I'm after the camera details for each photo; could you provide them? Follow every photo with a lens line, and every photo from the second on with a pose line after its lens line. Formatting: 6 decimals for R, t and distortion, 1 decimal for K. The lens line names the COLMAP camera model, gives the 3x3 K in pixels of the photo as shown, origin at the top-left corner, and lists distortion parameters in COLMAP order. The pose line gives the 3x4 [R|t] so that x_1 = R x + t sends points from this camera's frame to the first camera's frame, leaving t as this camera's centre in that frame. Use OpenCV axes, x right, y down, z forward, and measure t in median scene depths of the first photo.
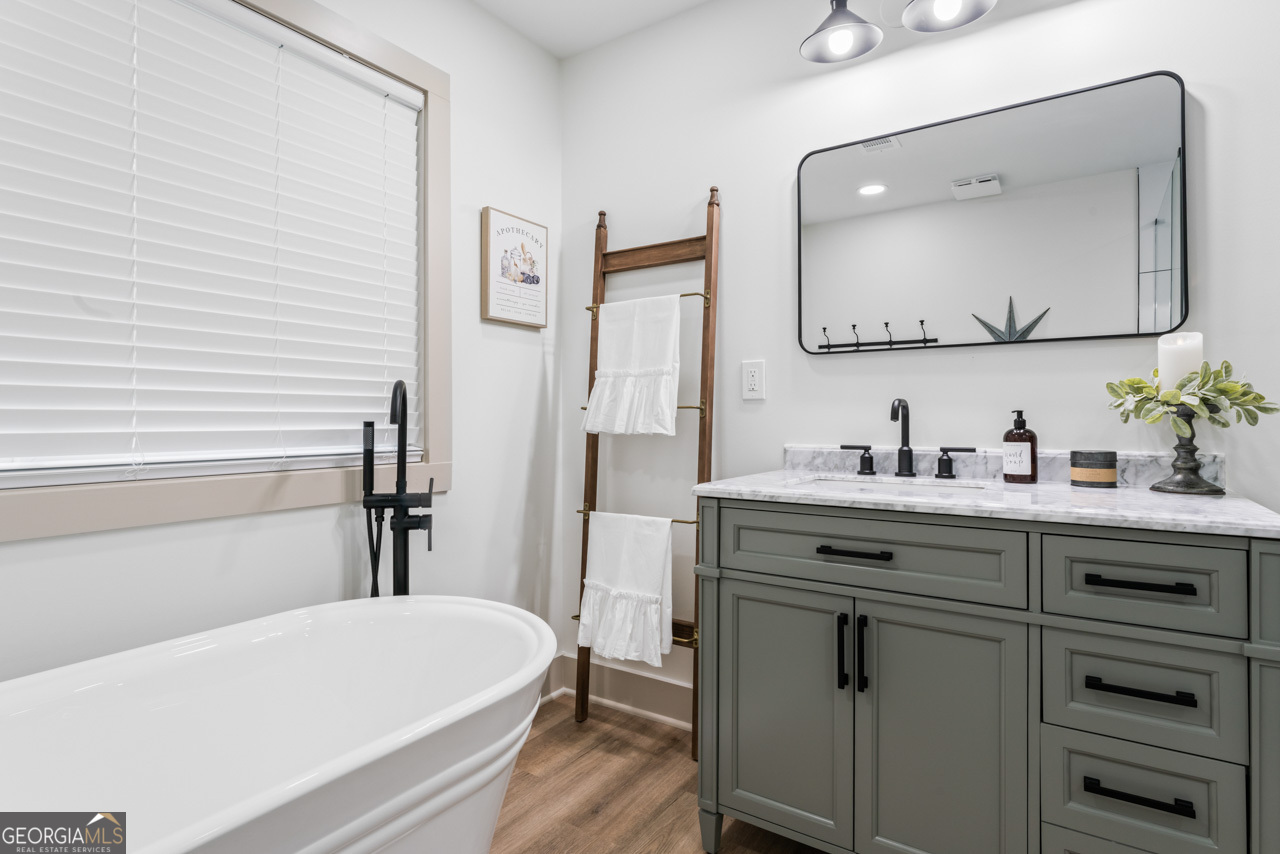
lens RADIAL K [[654.4, 0, 638.7], [0, 654.4, 417.6], [0, 0, 1]] dist [0.001324, 0.000361]
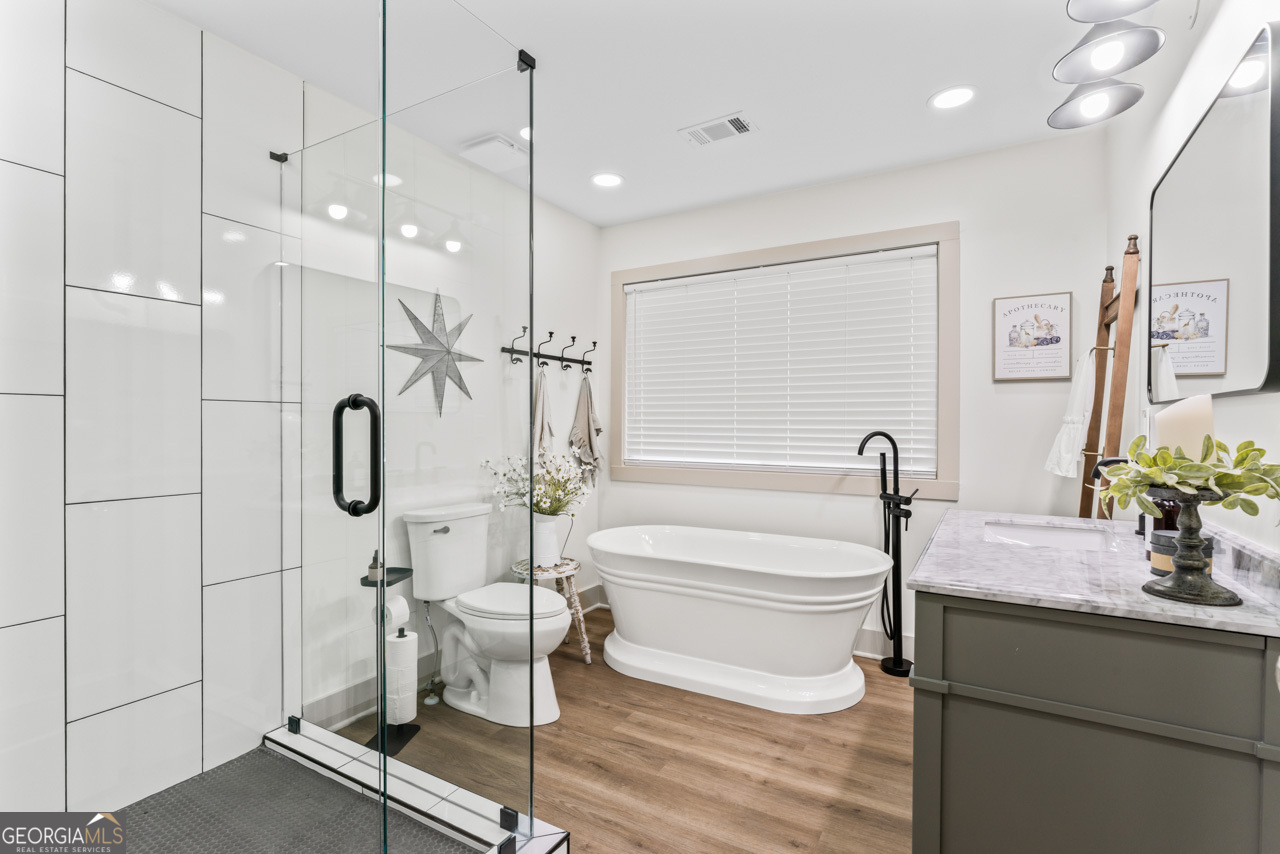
lens RADIAL K [[617.8, 0, 638.1], [0, 617.8, 429.2], [0, 0, 1]] dist [0.000729, -0.000025]
pose [[0.066511, 0.012842, -0.997703, 1.218797], [-0.001398, 0.999917, 0.012777, -0.077971], [0.997785, 0.000545, 0.066524, 0.205913]]
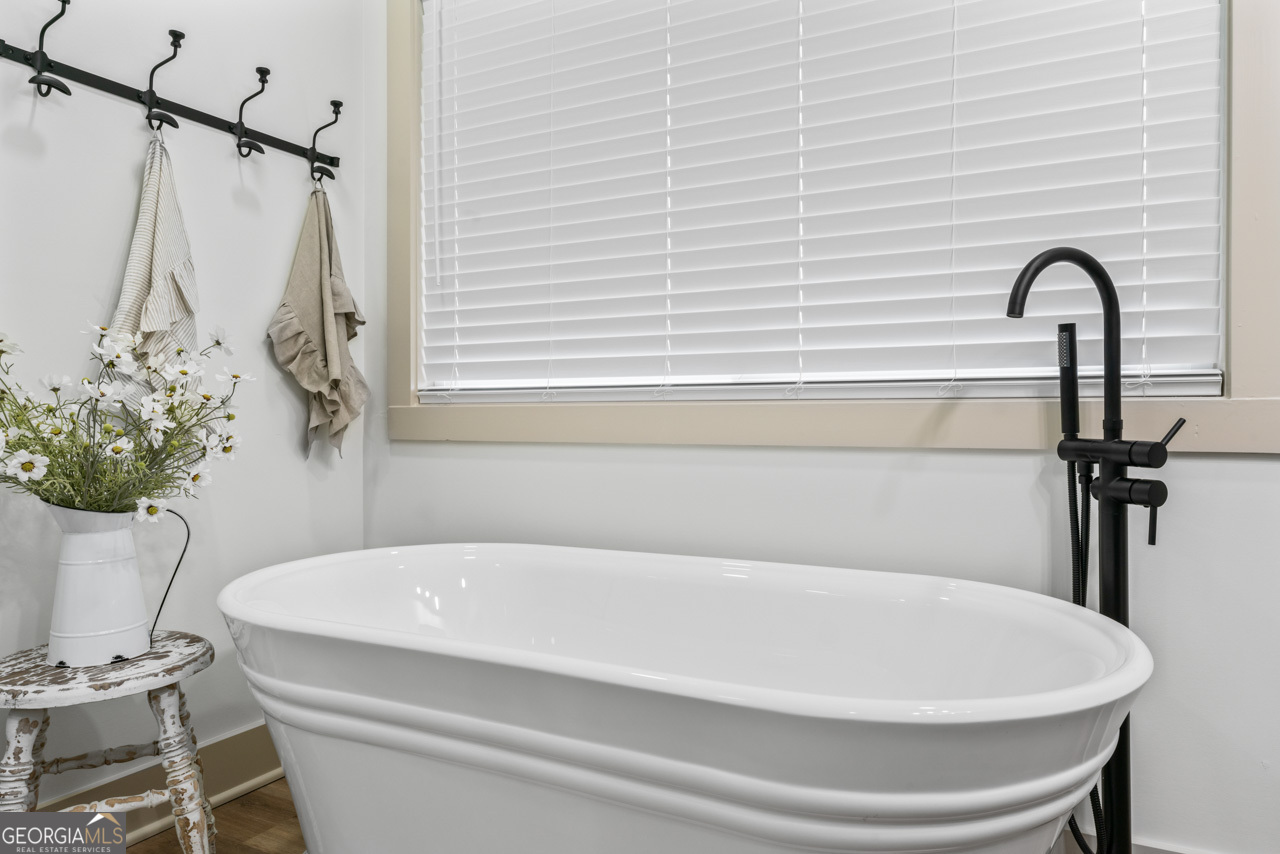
lens RADIAL K [[835.8, 0, 638.9], [0, 835.8, 418.9], [0, 0, 1]] dist [-0.007504, 0.000573]
pose [[0.112056, 0.003808, -0.993695, 0.338931], [0.002344, 0.999989, 0.004096, 0.091893], [0.993699, -0.002788, 0.112046, 0.484608]]
